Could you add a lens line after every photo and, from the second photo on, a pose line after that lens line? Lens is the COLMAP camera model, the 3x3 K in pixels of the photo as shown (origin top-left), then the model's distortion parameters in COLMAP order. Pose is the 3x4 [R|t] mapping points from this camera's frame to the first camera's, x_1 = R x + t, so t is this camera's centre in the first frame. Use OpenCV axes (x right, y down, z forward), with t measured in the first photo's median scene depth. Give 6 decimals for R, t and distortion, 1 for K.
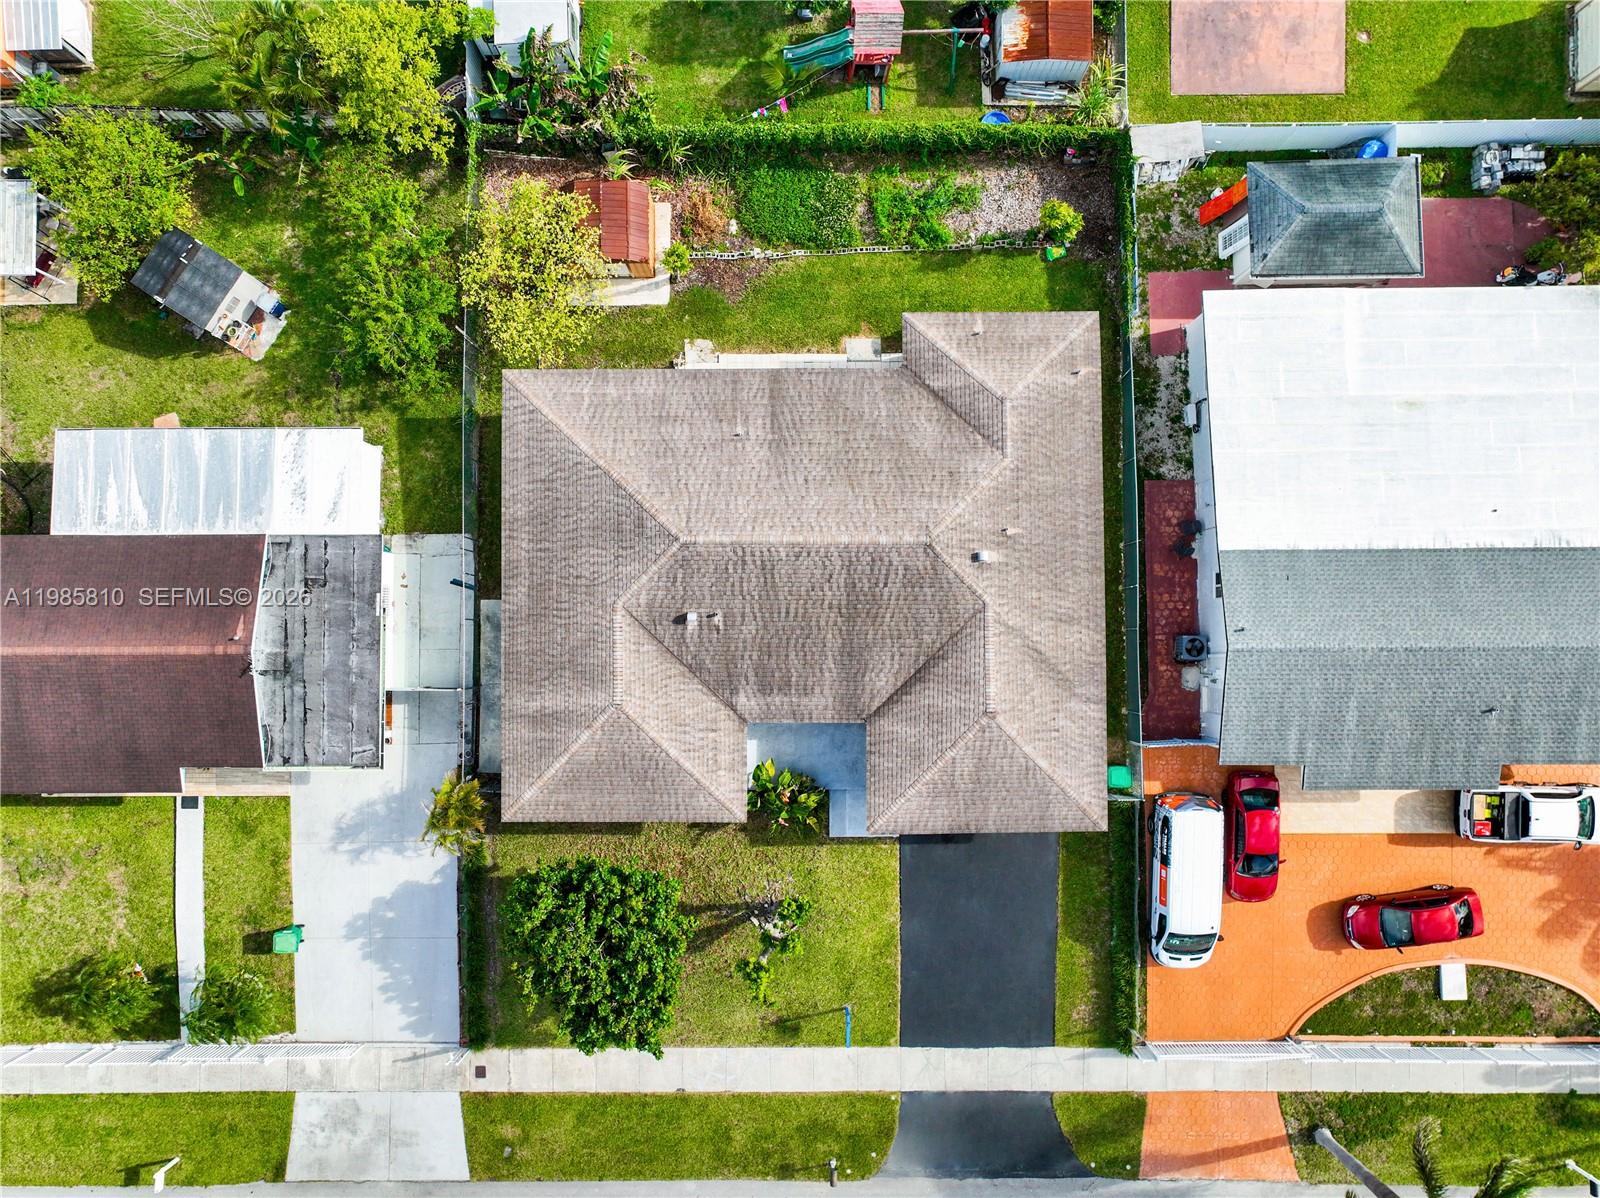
lens RADIAL K [[1122.5, 0, 802.3], [0, 1122.5, 599.8], [0, 0, 1]] dist [-0.007427, 0.024467]
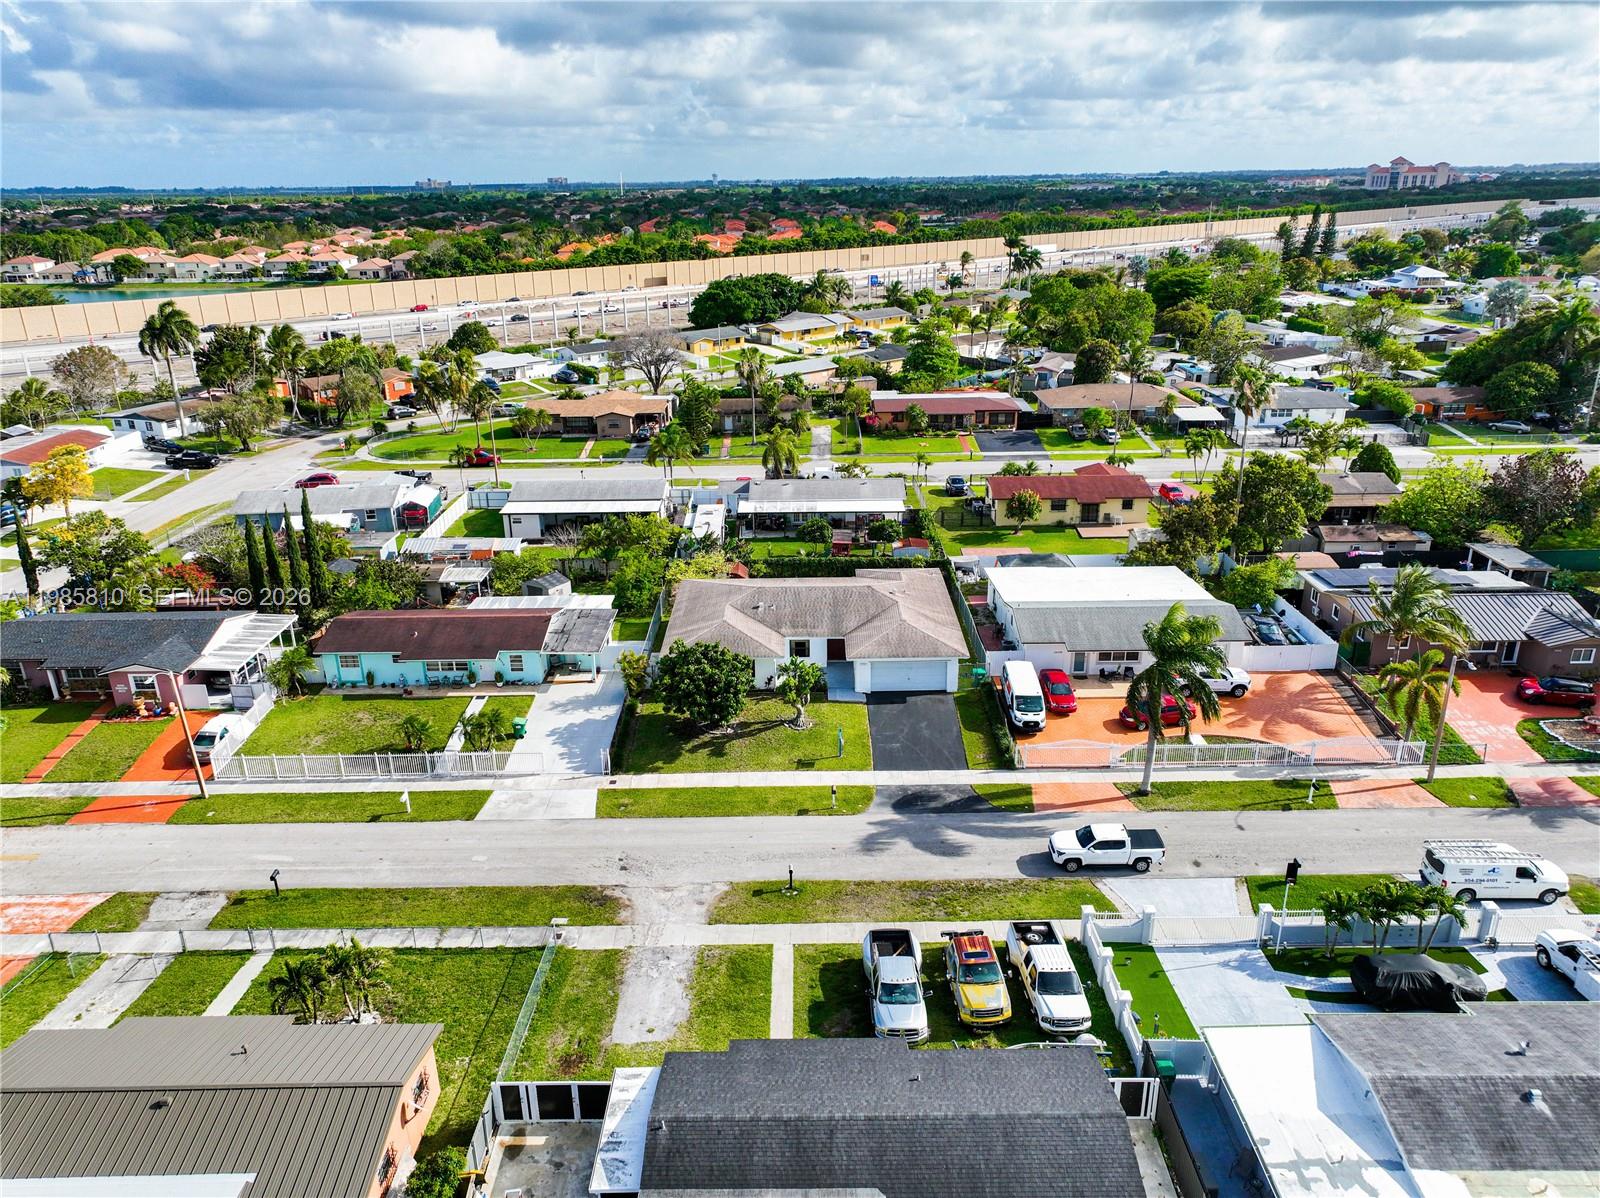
lens RADIAL K [[1122.5, 0, 802.3], [0, 1122.5, 599.8], [0, 0, 1]] dist [-0.007427, 0.024467]
pose [[0.999930, -0.006371, -0.010018, 0.001601], [-0.006744, 0.389632, -0.920946, 1.862995], [0.009771, 0.920949, 0.389562, 0.144029]]
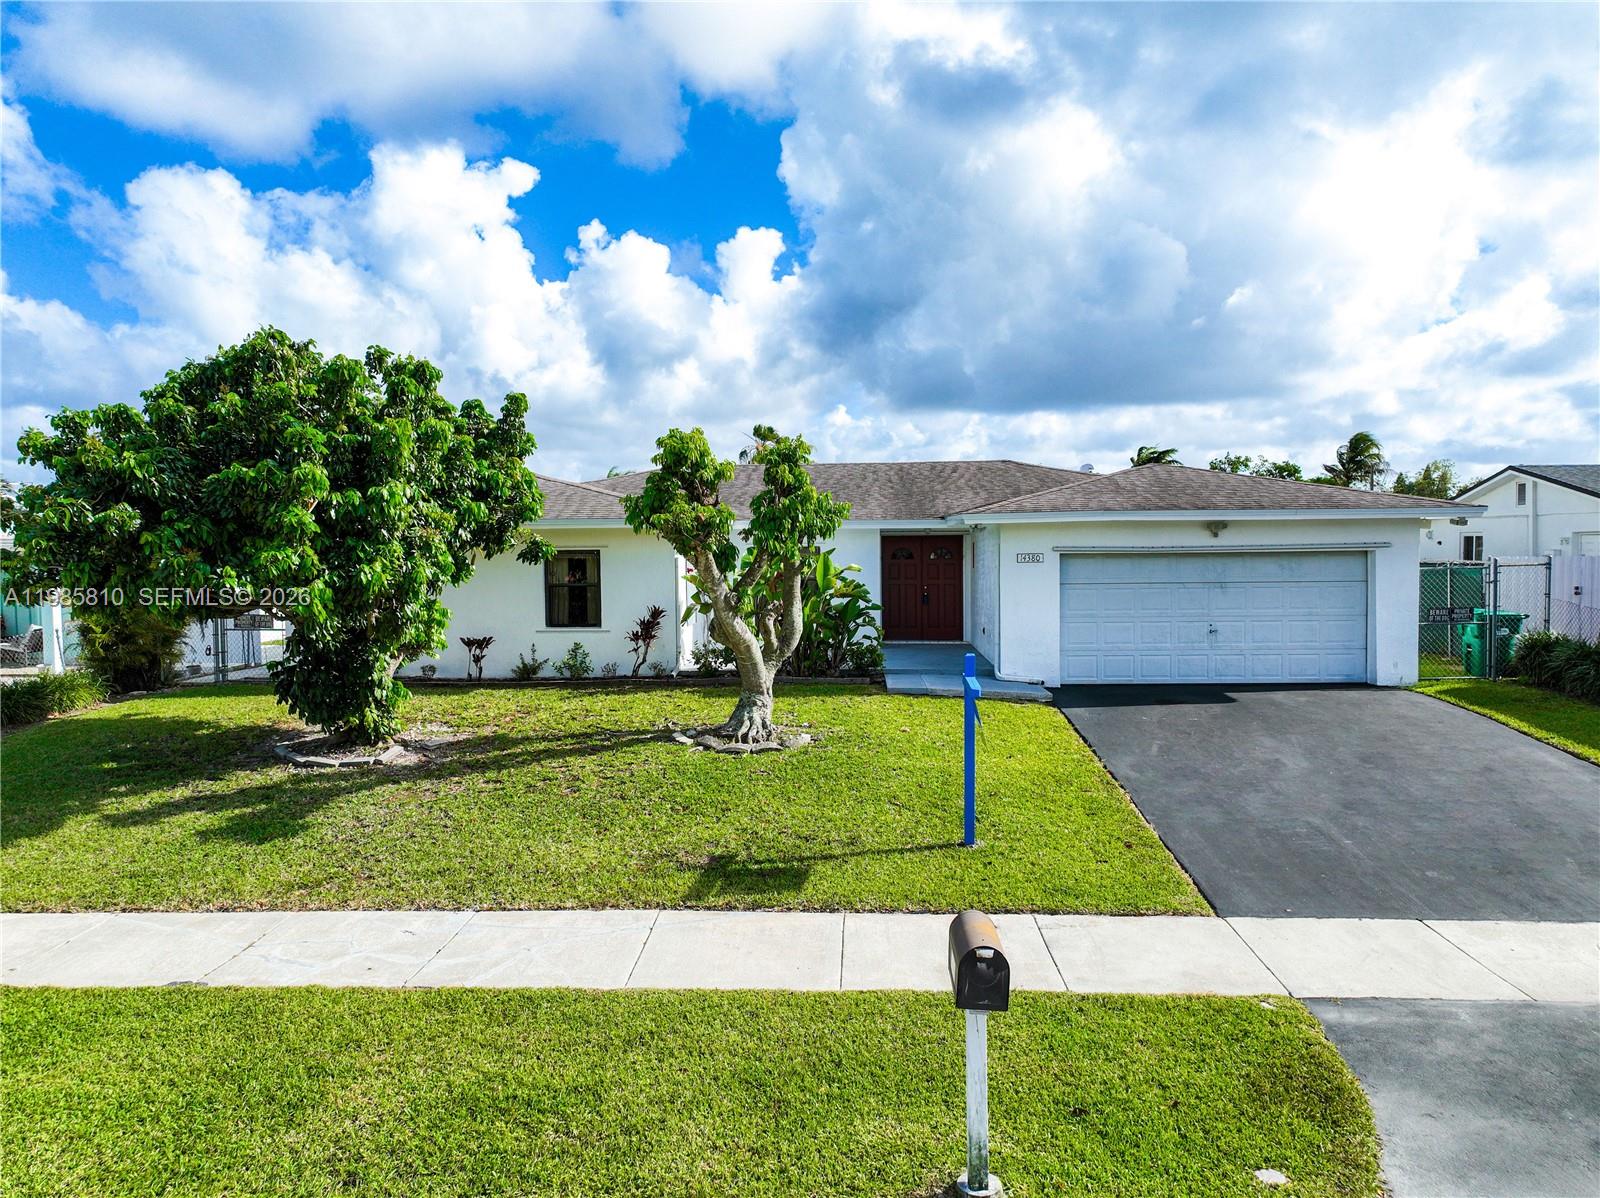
lens RADIAL K [[1122.5, 0, 802.3], [0, 1122.5, 599.8], [0, 0, 1]] dist [-0.007427, 0.024467]
pose [[0.998744, 0.000491, -0.050097, 0.013204], [-0.049946, 0.088123, -0.994857, 0.647389], [0.003926, 0.996110, 0.088037, 0.948557]]
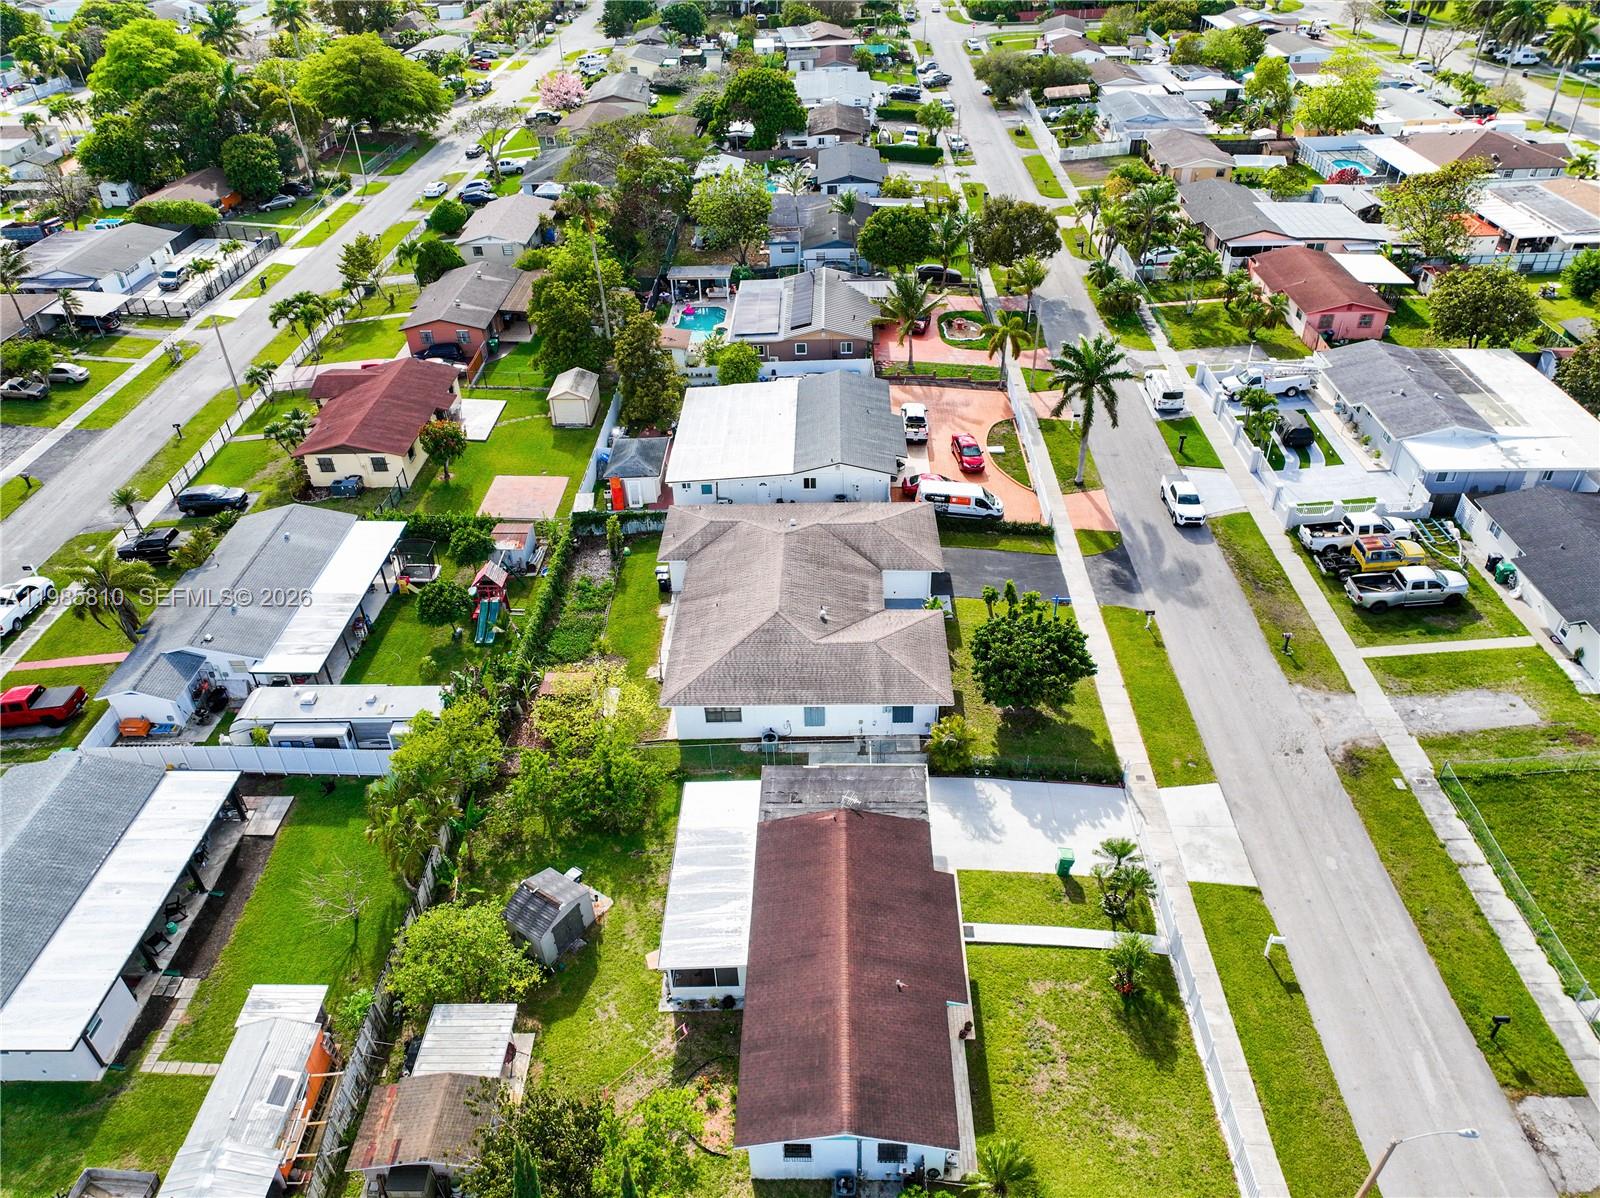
lens RADIAL K [[1122.5, 0, 802.3], [0, 1122.5, 599.8], [0, 0, 1]] dist [-0.007427, 0.024467]
pose [[0.026747, -0.575475, 0.817382, -1.381278], [0.999584, 0.024199, -0.015672, 0.009858], [-0.010761, 0.817461, 0.575883, 0.001025]]
